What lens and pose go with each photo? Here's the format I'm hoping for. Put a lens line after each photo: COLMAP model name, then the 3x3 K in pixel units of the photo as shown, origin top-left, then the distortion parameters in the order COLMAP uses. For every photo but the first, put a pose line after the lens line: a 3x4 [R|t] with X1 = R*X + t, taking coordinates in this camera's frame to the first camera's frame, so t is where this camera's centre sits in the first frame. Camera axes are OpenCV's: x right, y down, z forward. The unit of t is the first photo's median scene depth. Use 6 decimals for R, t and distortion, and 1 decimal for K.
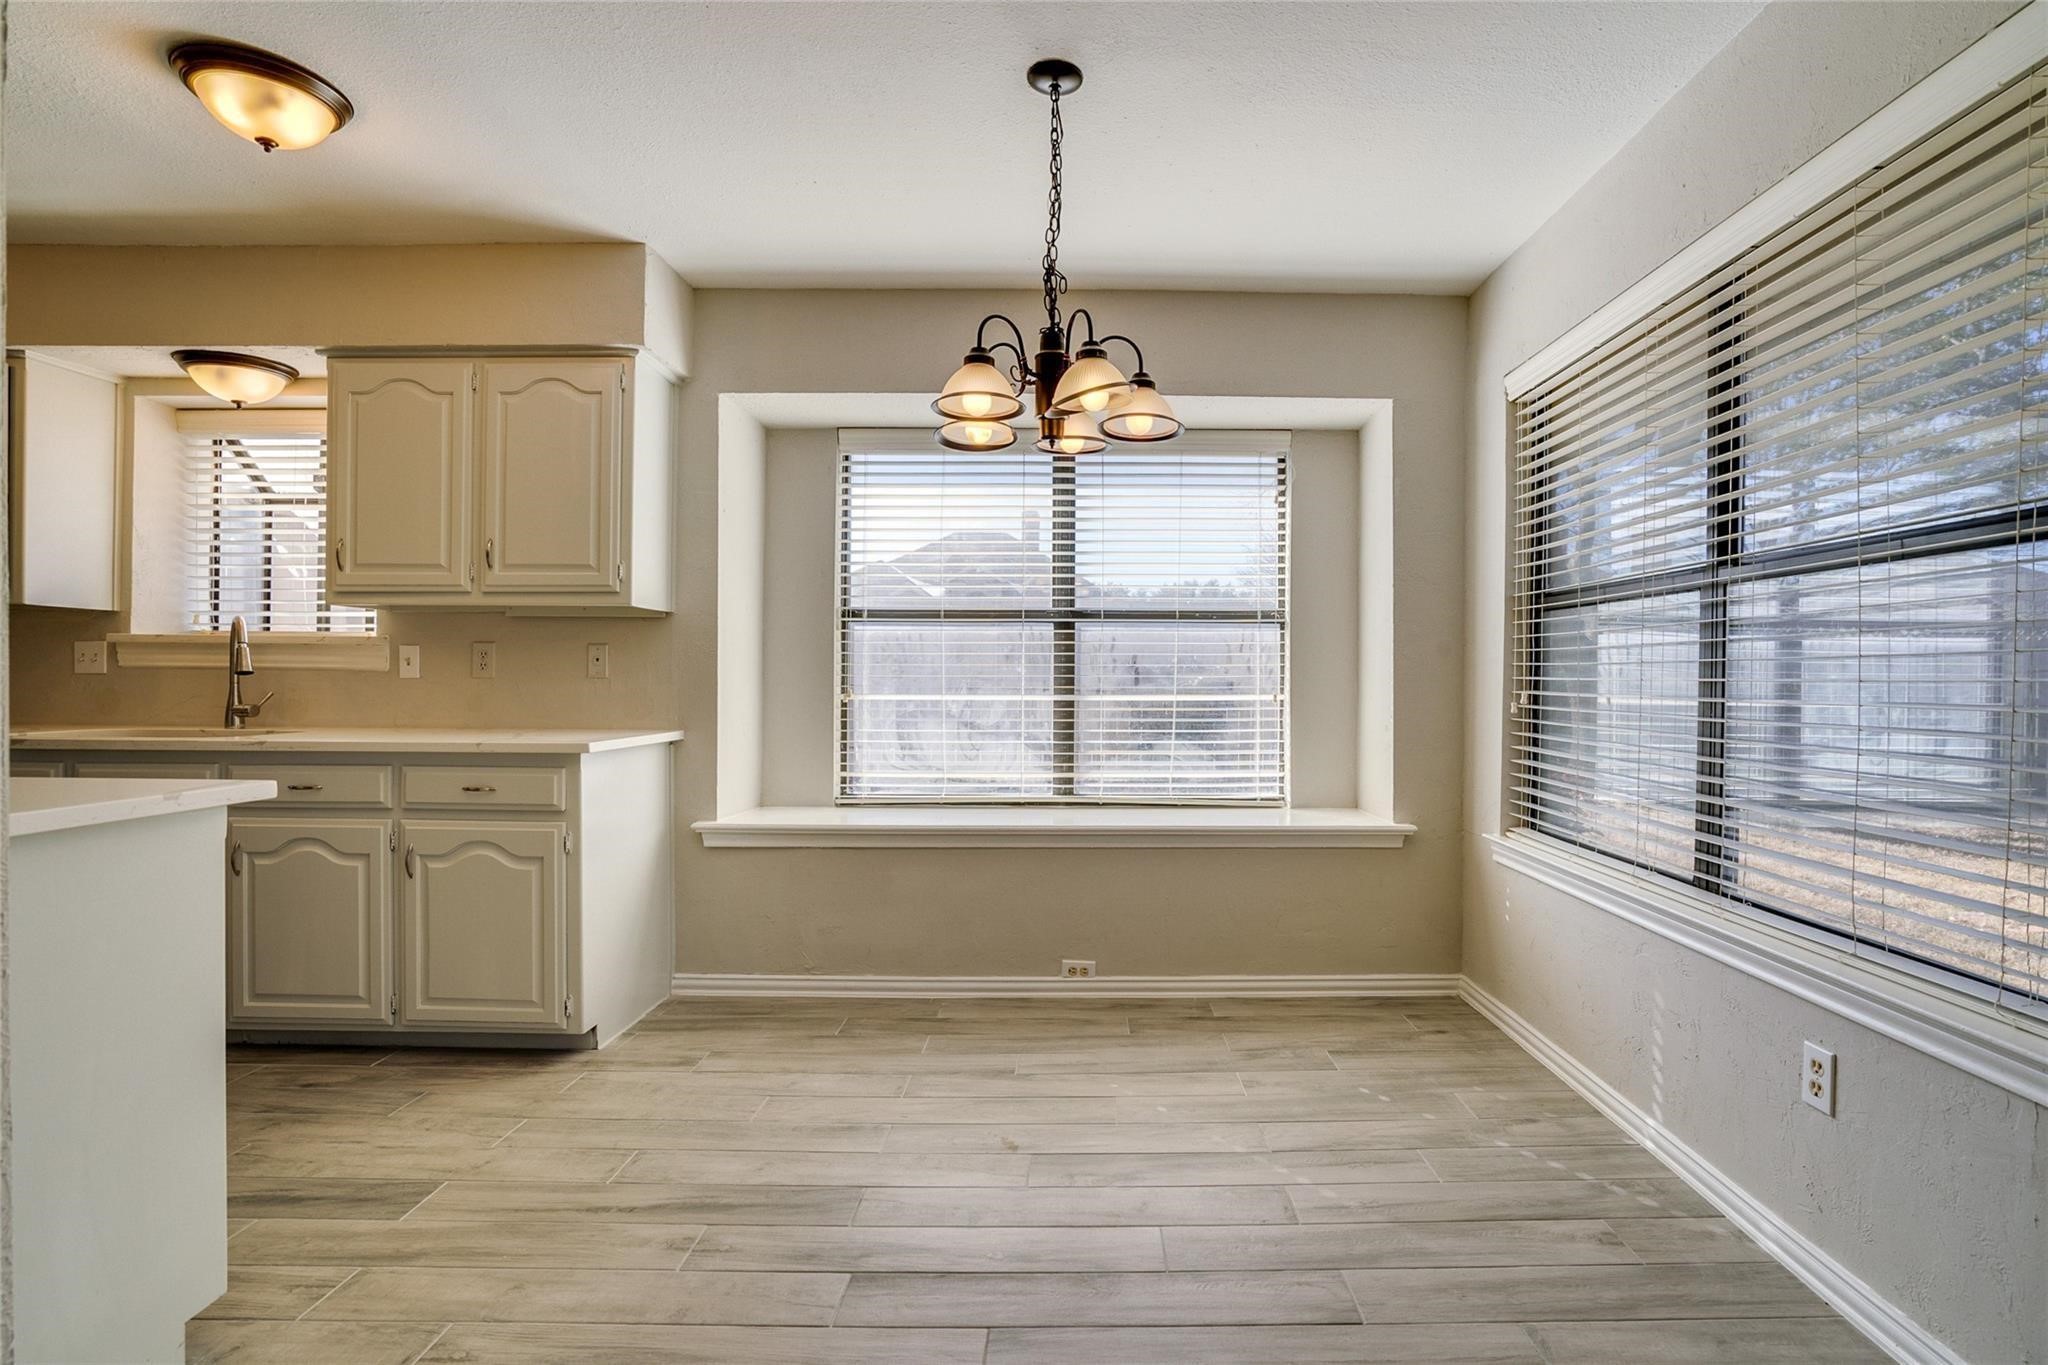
lens RADIAL K [[958.9, 0, 1080.1], [0, 958.9, 691.0], [0, 0, 1]] dist [-0.042523, 0.016050]
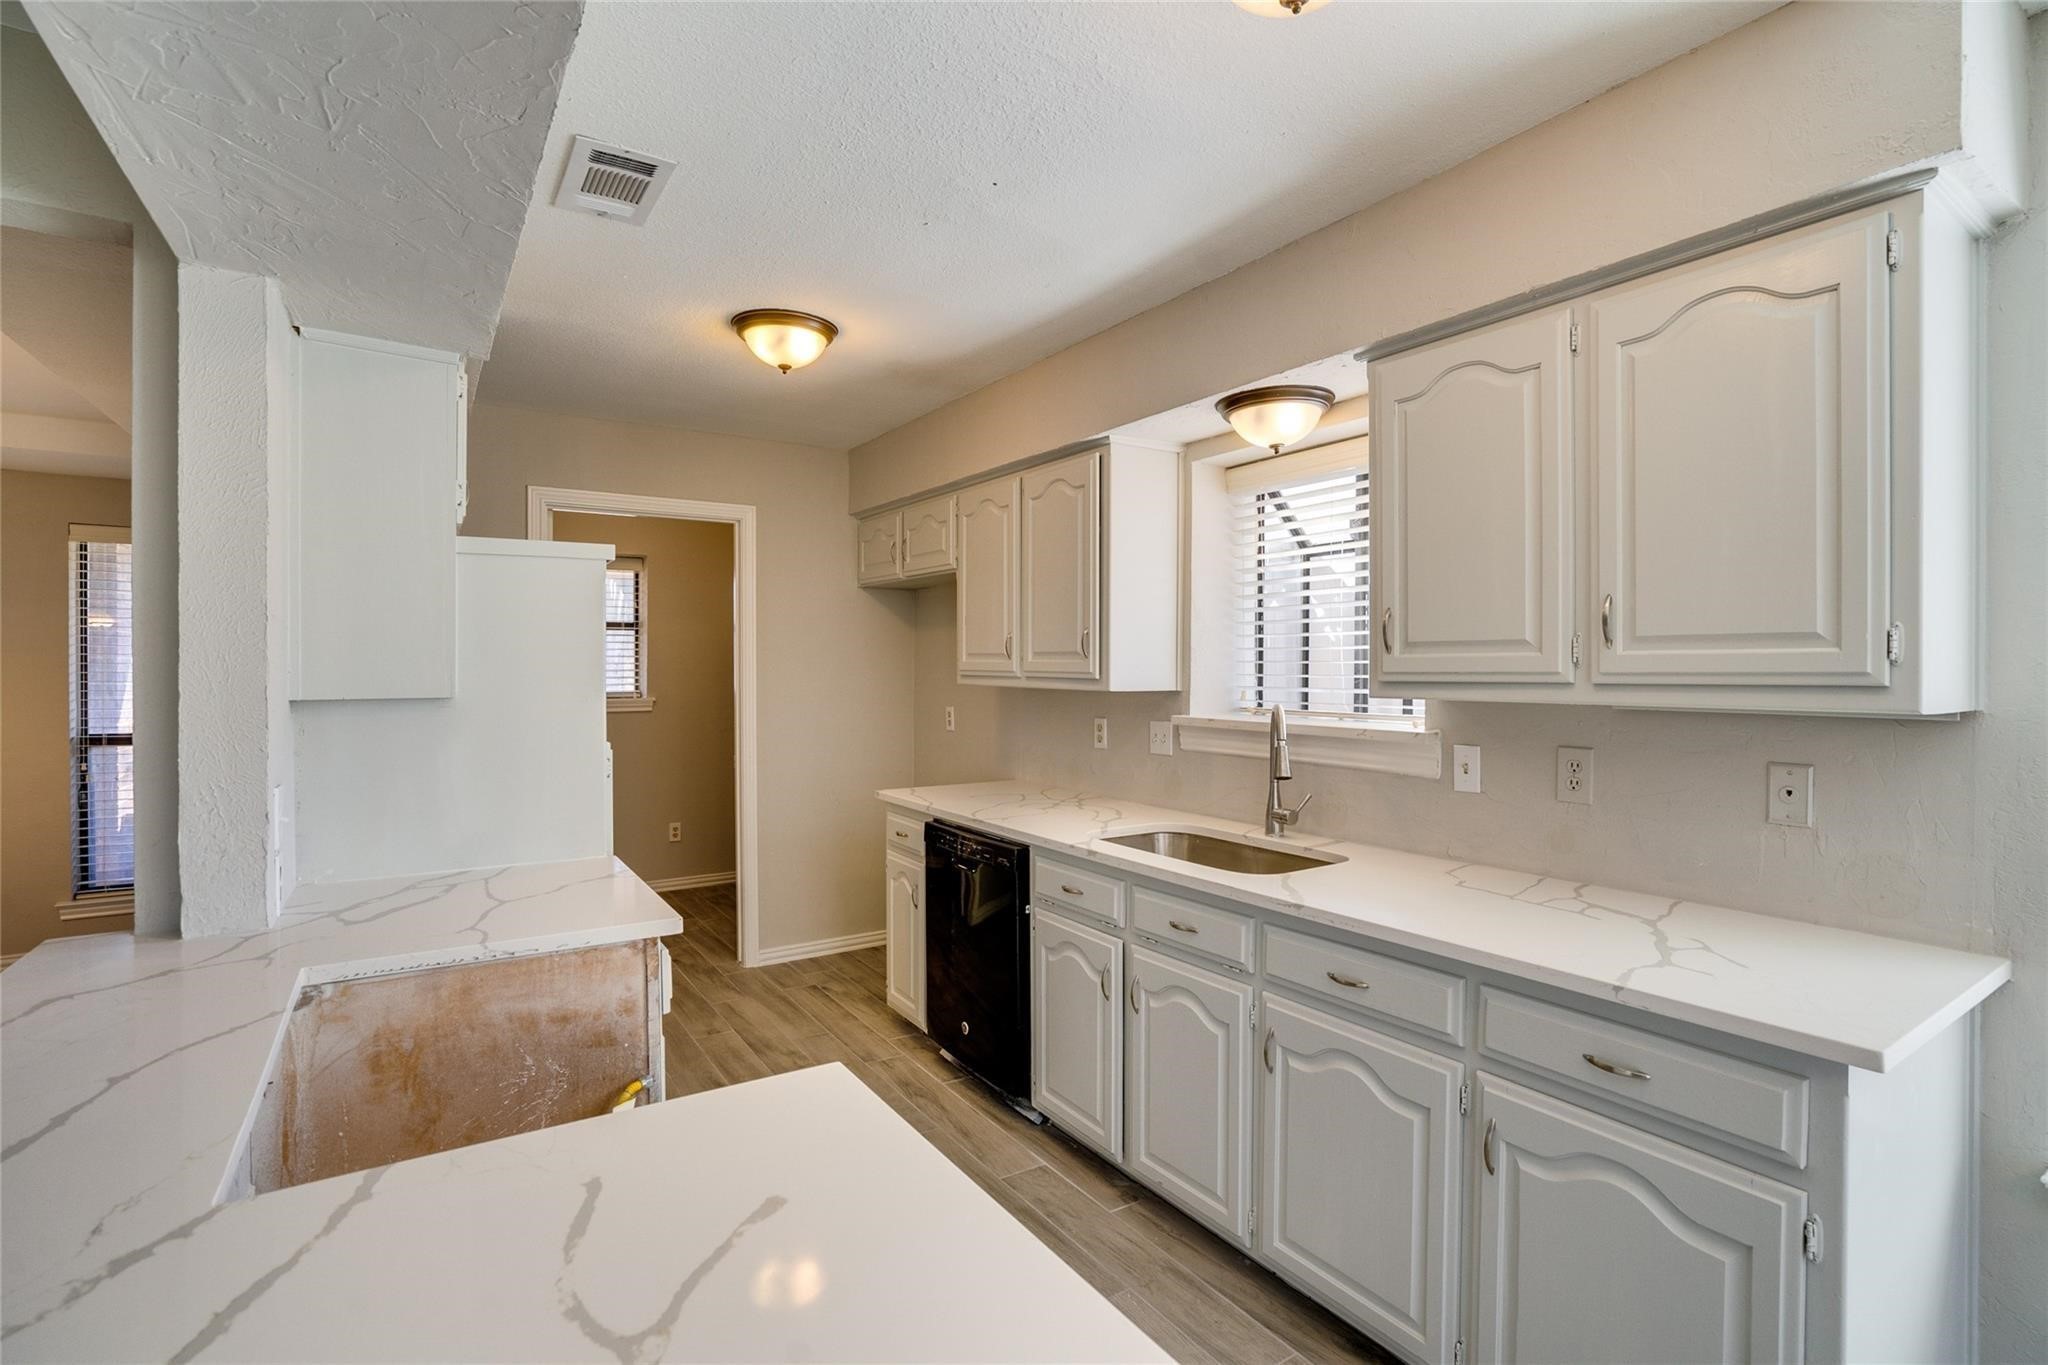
lens RADIAL K [[958.9, 0, 1049.9], [0, 958.9, 671.9], [0, 0, 1]] dist [-0.042523, 0.016050]
pose [[0.559834, -0.006474, -0.828580, -0.307365], [-0.004436, 0.999932, -0.010810, -0.097435], [0.828593, 0.009727, 0.559767, 0.354938]]
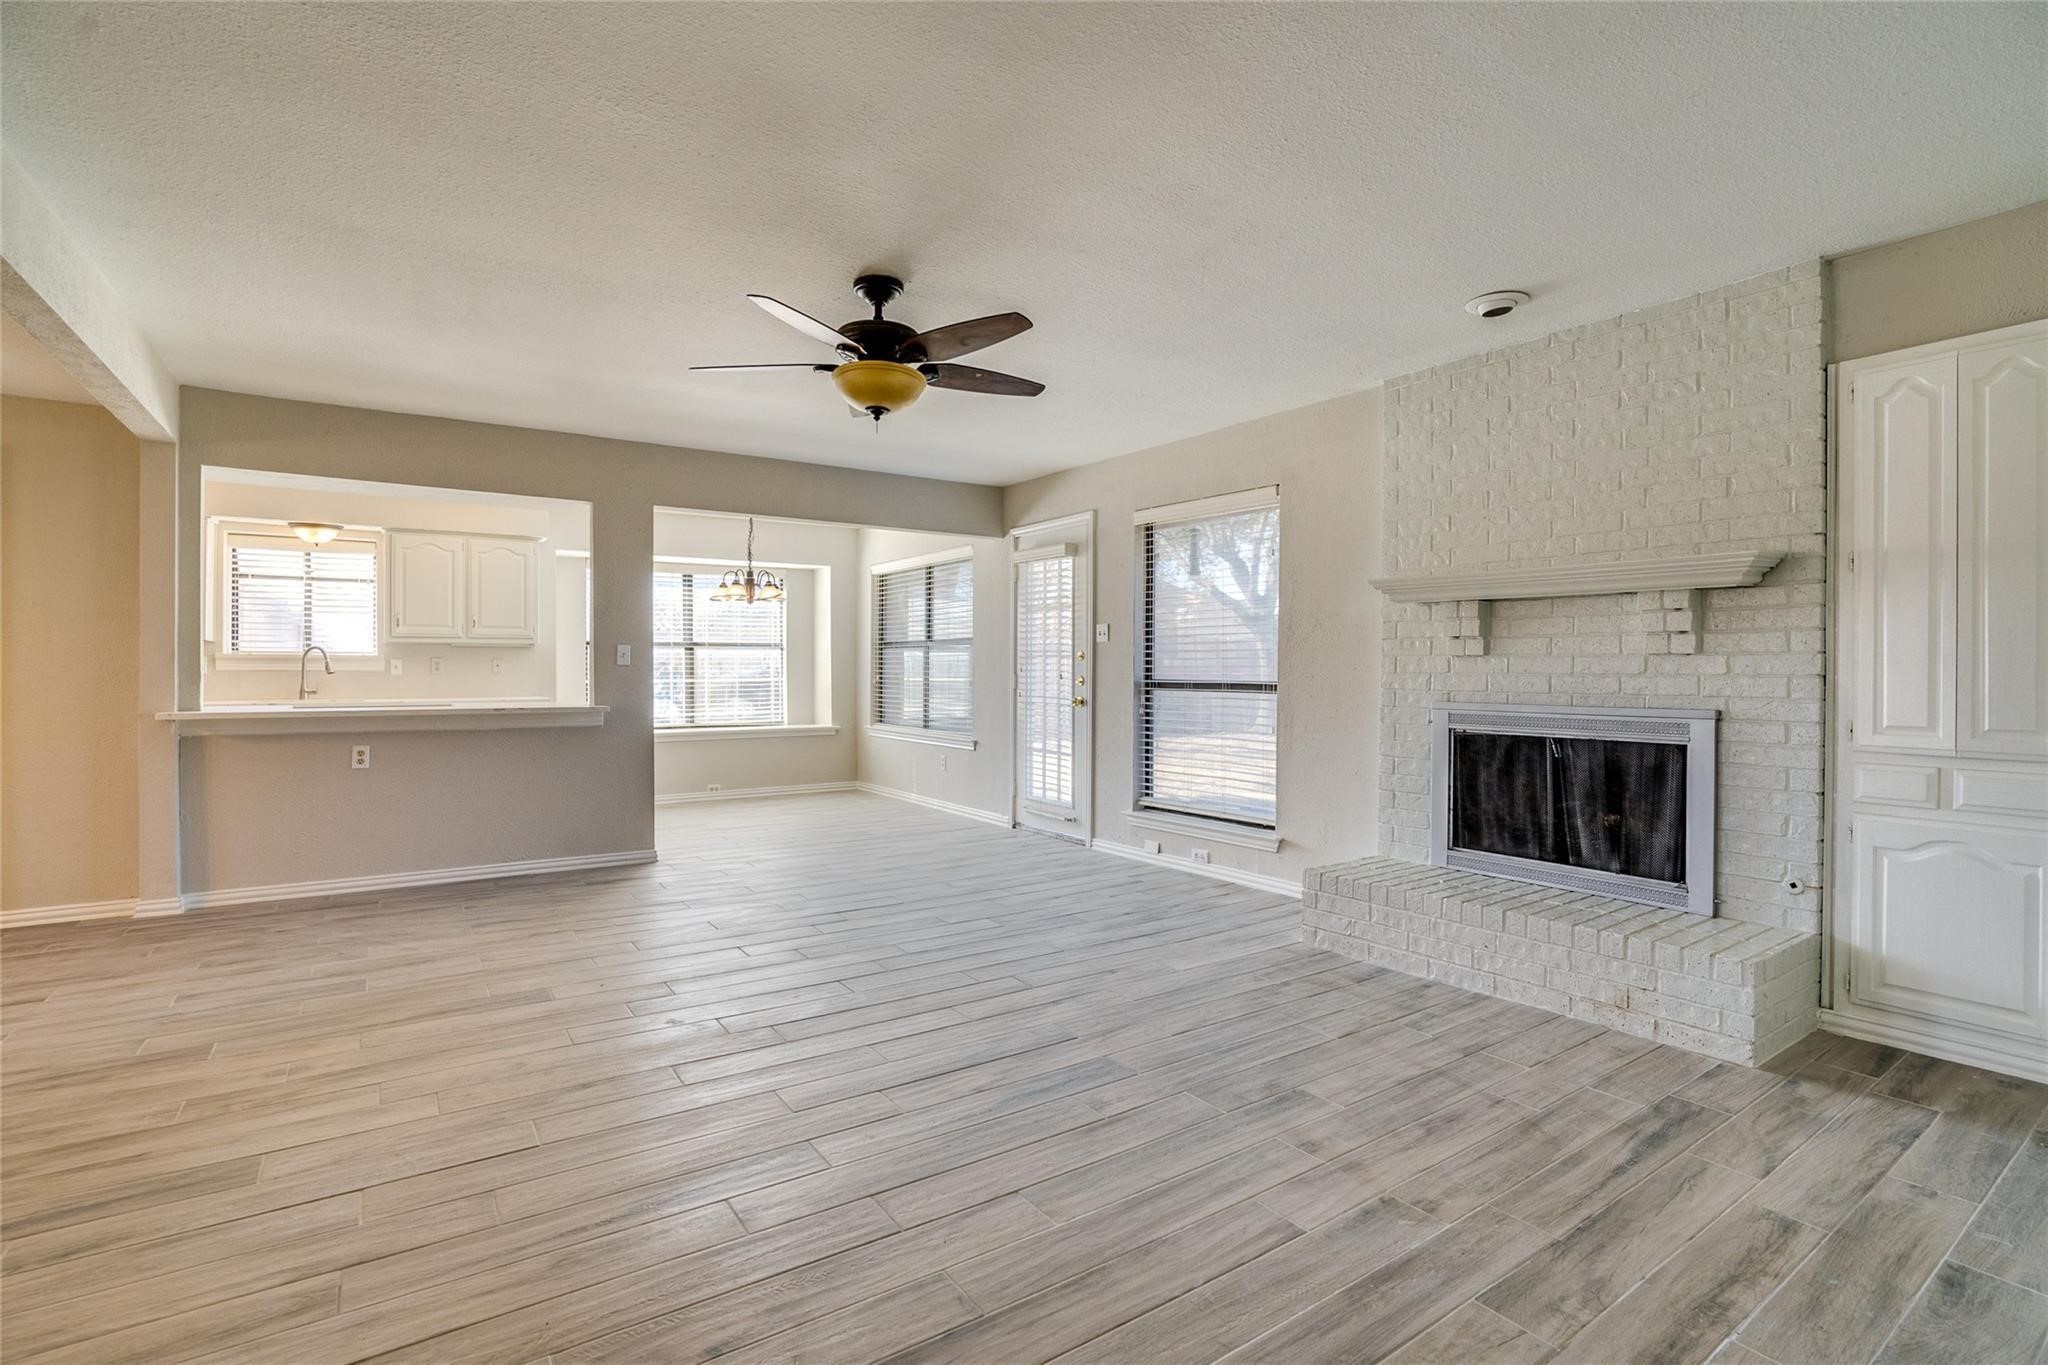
lens RADIAL K [[958.9, 0, 1031.4], [0, 958.9, 679.3], [0, 0, 1]] dist [-0.042523, 0.016050]
pose [[0.821187, -0.010881, 0.570555, -0.773423], [0.010602, 0.999937, 0.003810, 0.003331], [-0.570560, 0.002920, 0.821250, -1.584239]]
